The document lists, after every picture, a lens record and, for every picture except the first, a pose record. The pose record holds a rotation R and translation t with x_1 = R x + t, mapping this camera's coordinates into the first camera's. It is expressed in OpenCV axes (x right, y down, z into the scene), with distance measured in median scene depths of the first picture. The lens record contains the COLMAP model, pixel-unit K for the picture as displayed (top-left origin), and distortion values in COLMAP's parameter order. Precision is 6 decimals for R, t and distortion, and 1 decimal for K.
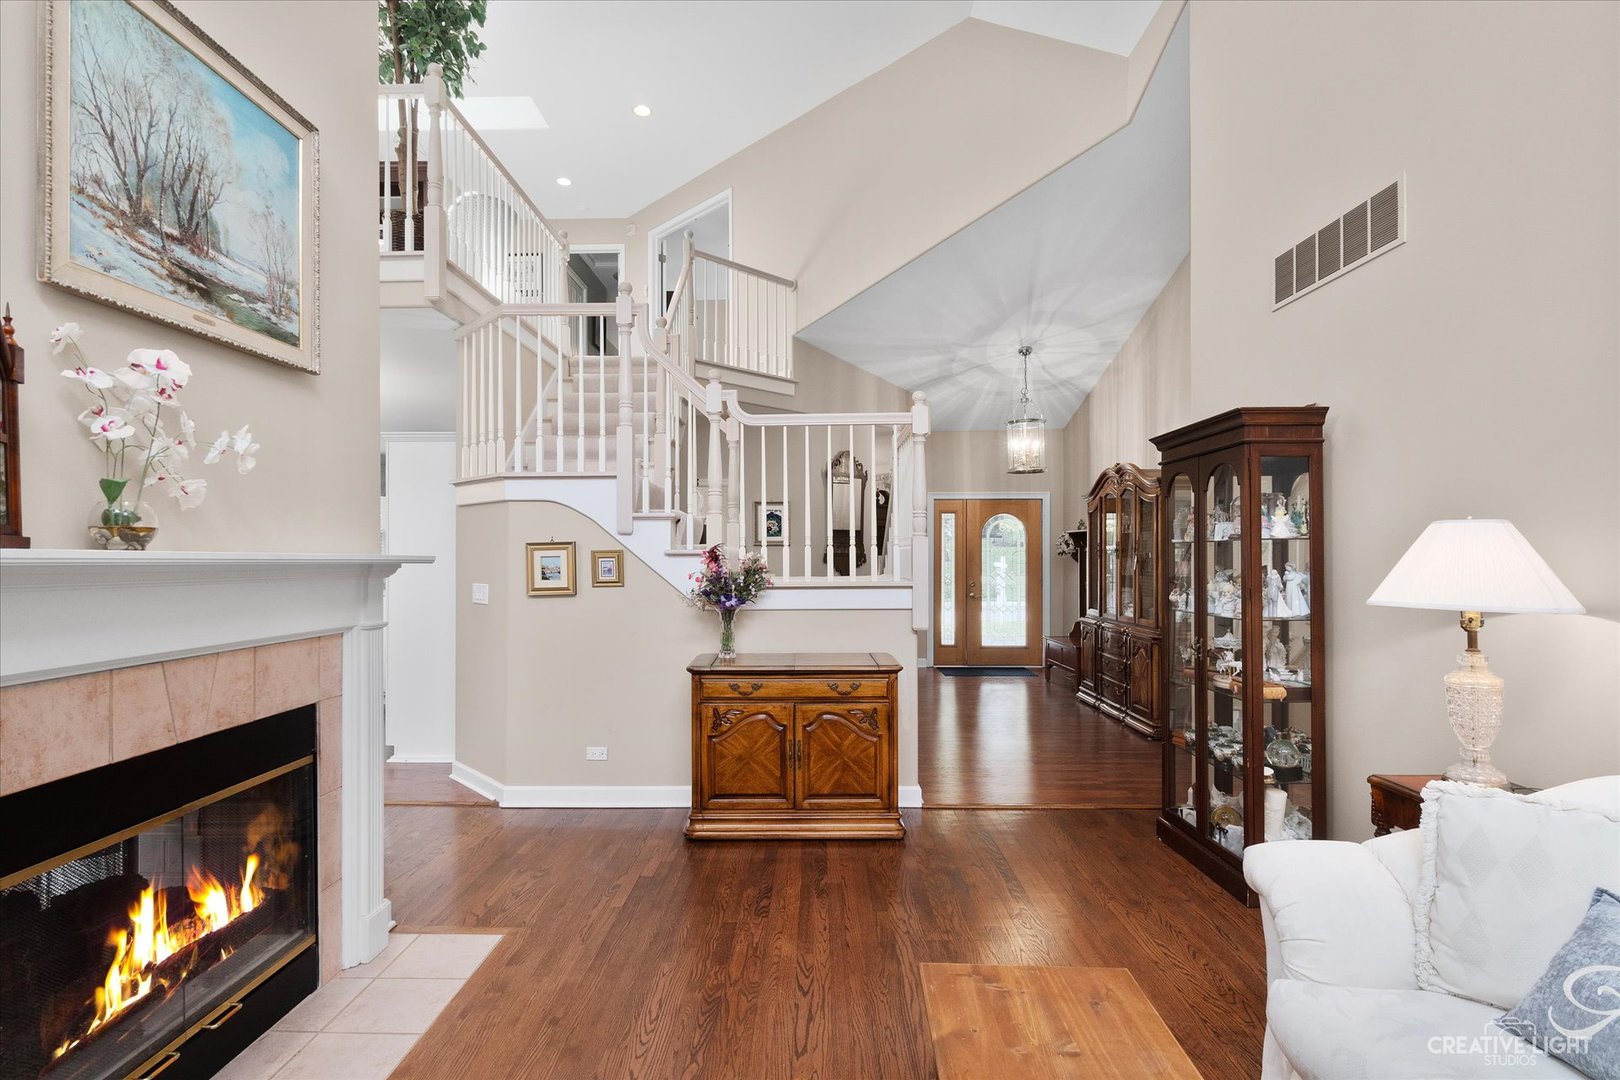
lens RADIAL K [[895.7, 0, 774.7], [0, 895.7, 560.9], [0, 0, 1]] dist [0.000457, -0.000198]
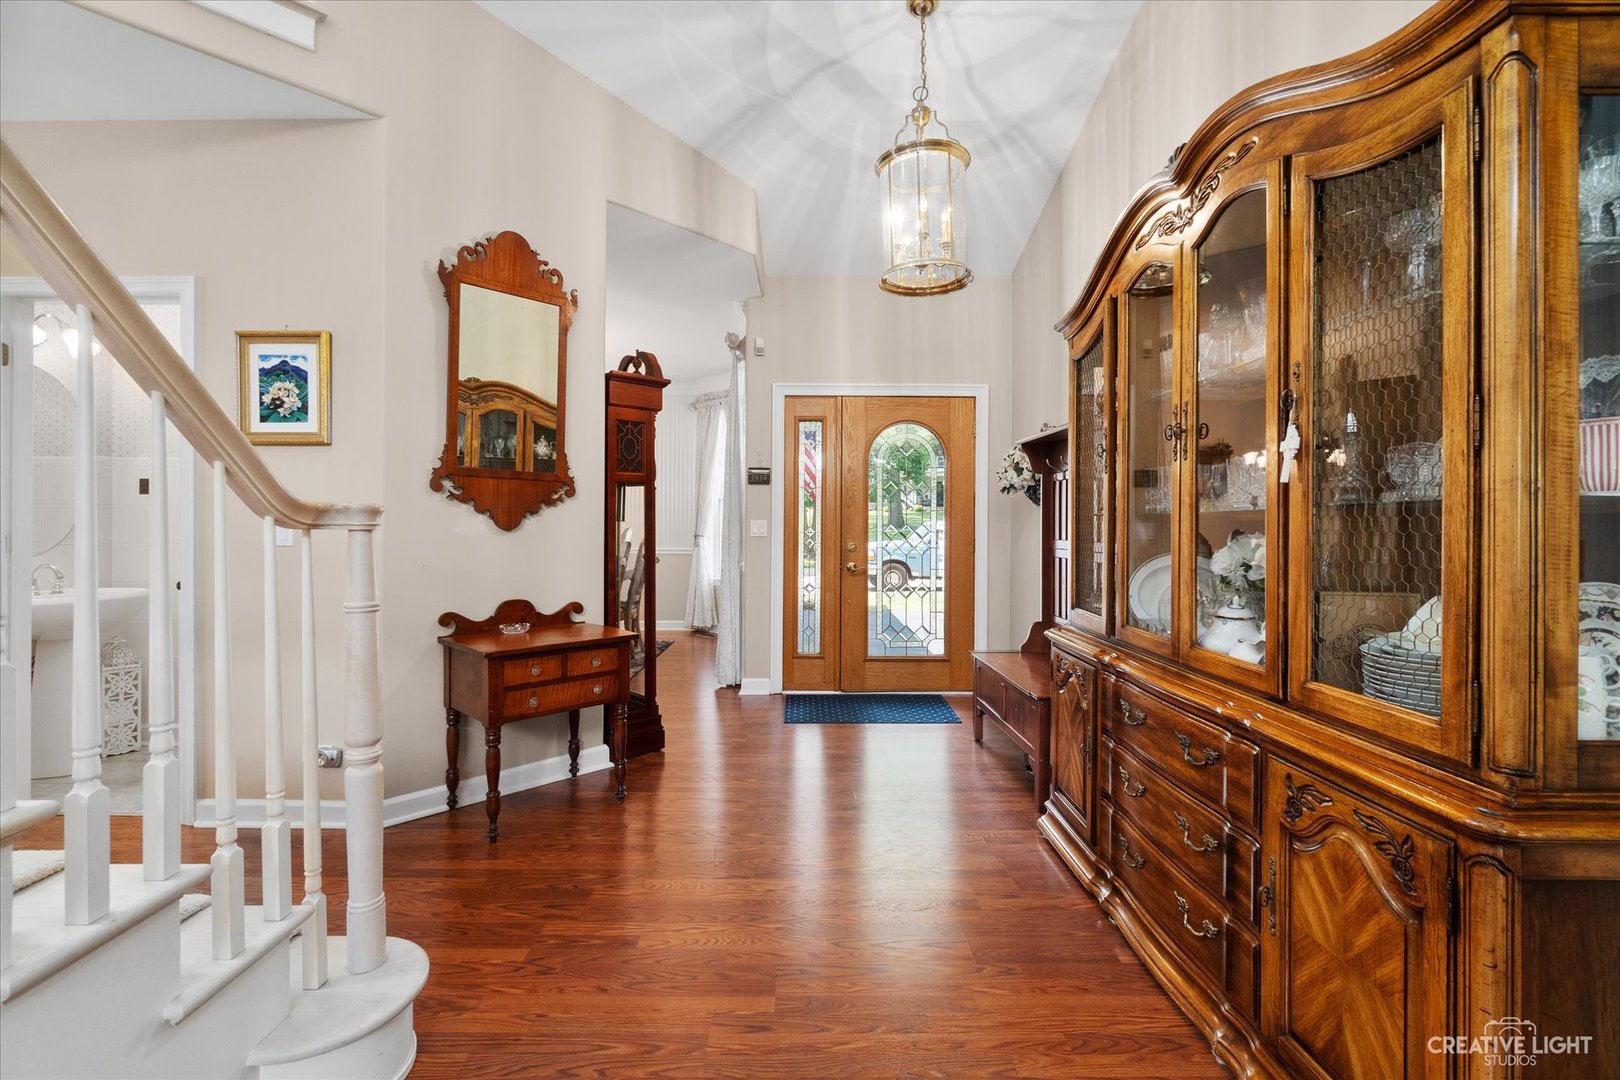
lens RADIAL K [[708.3, 0, 810.4], [0, 708.3, 532.8], [0, 0, 1]] dist [-0.001219, -0.000277]
pose [[0.999641, 0.004410, 0.026435, 0.196612], [-0.004437, 0.999990, 0.000960, 0.018595], [-0.026431, -0.001077, 0.999650, 0.596850]]
